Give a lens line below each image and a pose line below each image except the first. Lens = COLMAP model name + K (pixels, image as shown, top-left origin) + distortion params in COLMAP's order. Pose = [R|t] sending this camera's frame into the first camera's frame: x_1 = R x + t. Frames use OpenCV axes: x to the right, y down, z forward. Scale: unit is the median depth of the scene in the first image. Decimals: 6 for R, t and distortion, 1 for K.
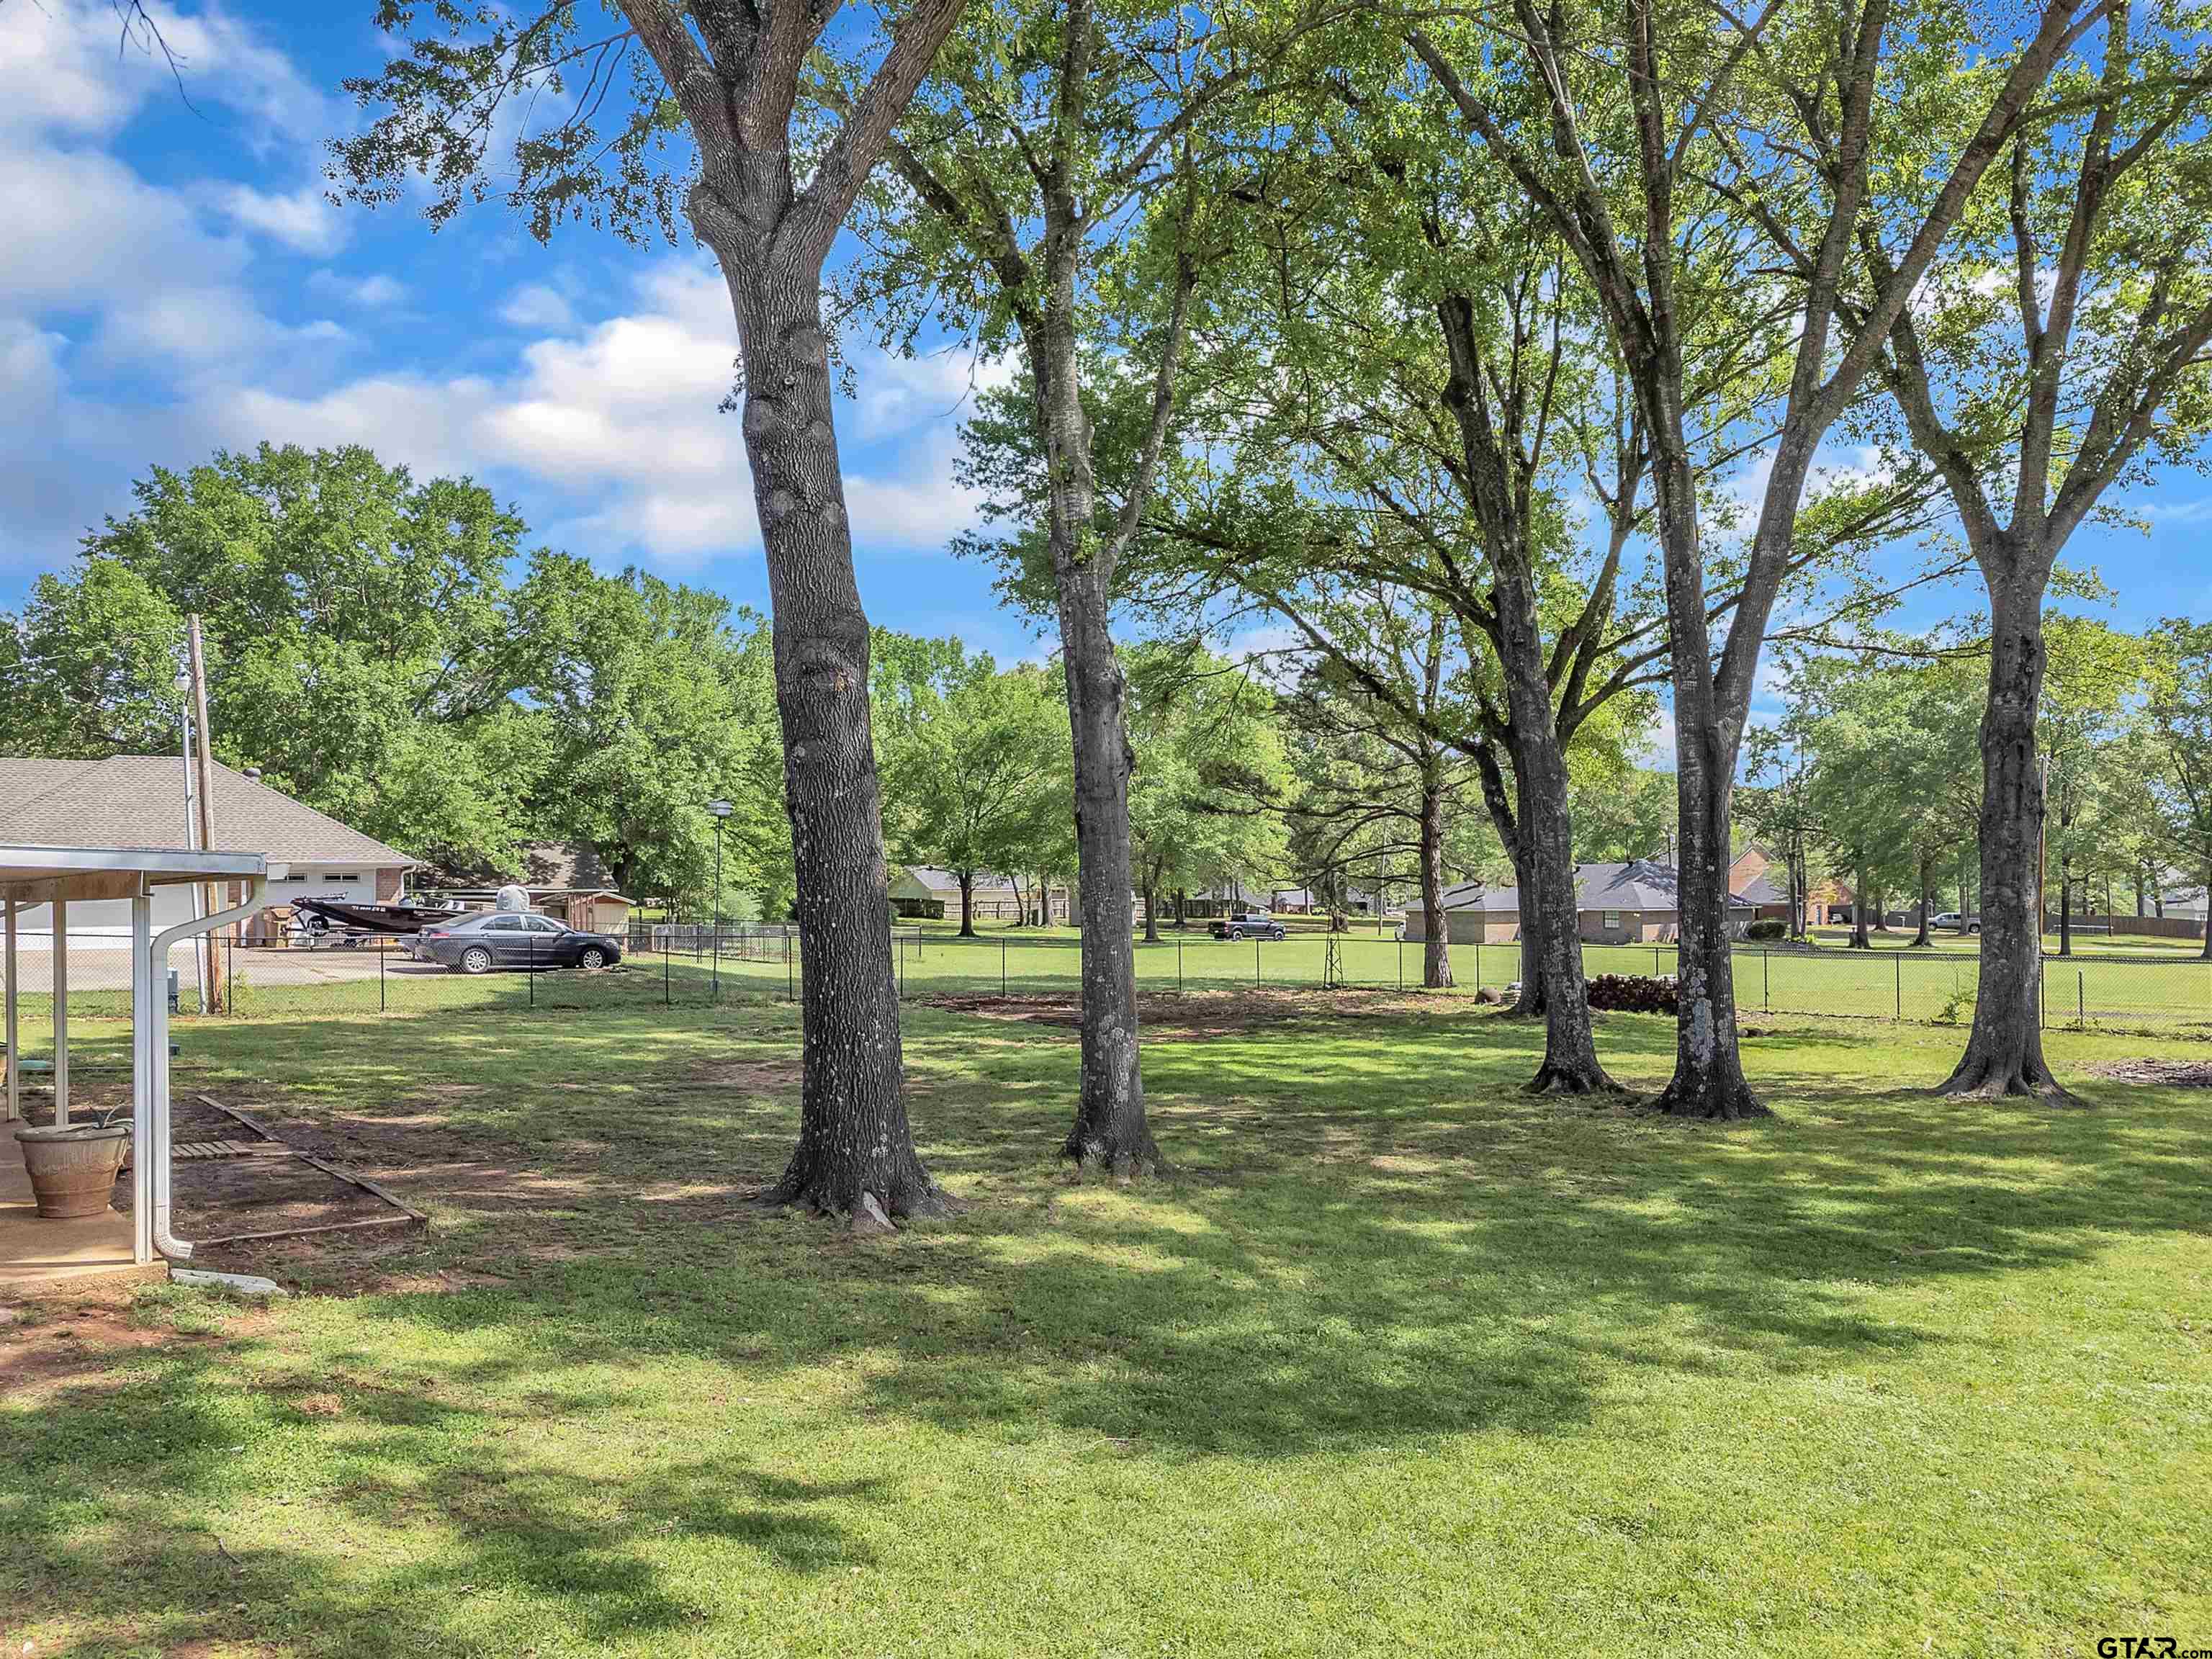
lens RADIAL K [[1761.7, 0, 1104.2], [0, 1761.7, 947.3], [0, 0, 1]] dist [-0.003726, 0.002789]
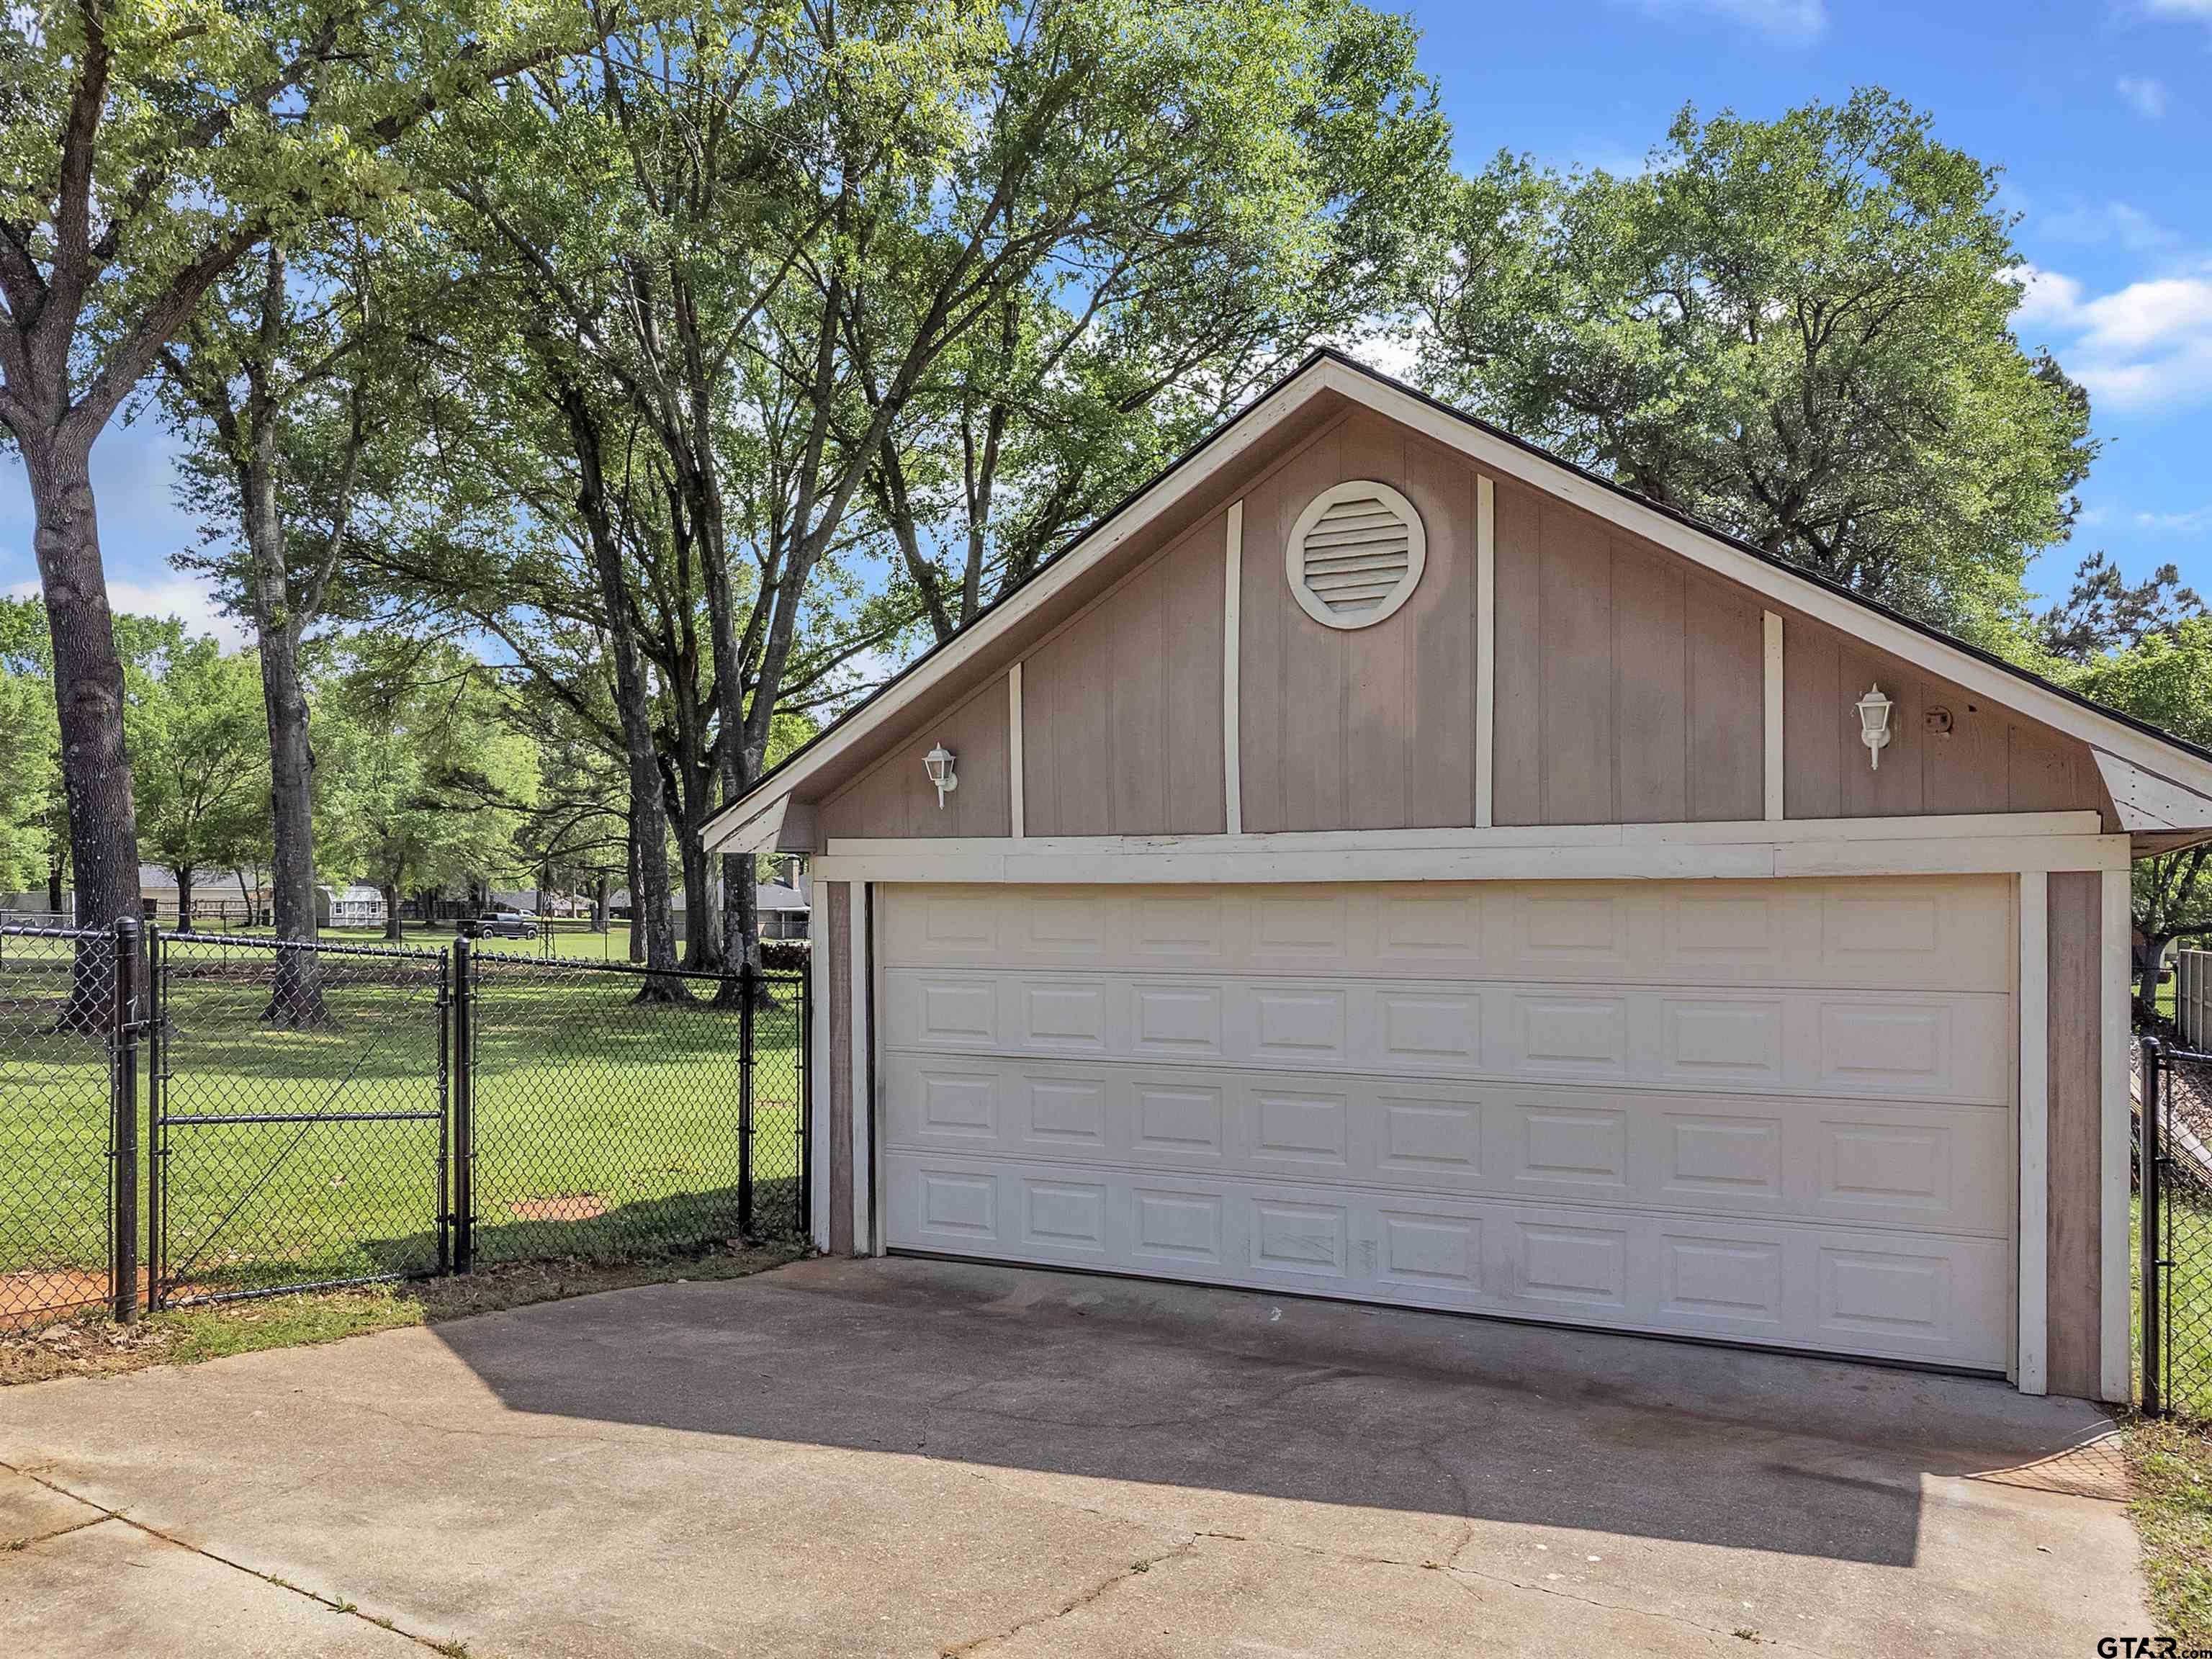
lens RADIAL K [[1761.7, 0, 1104.2], [0, 1761.7, 947.3], [0, 0, 1]] dist [-0.003726, 0.002789]
pose [[0.919587, -0.002470, 0.392880, 0.018295], [0.004056, 0.999987, -0.003208, 0.024426], [-0.392867, 0.004543, 0.919584, -0.261980]]
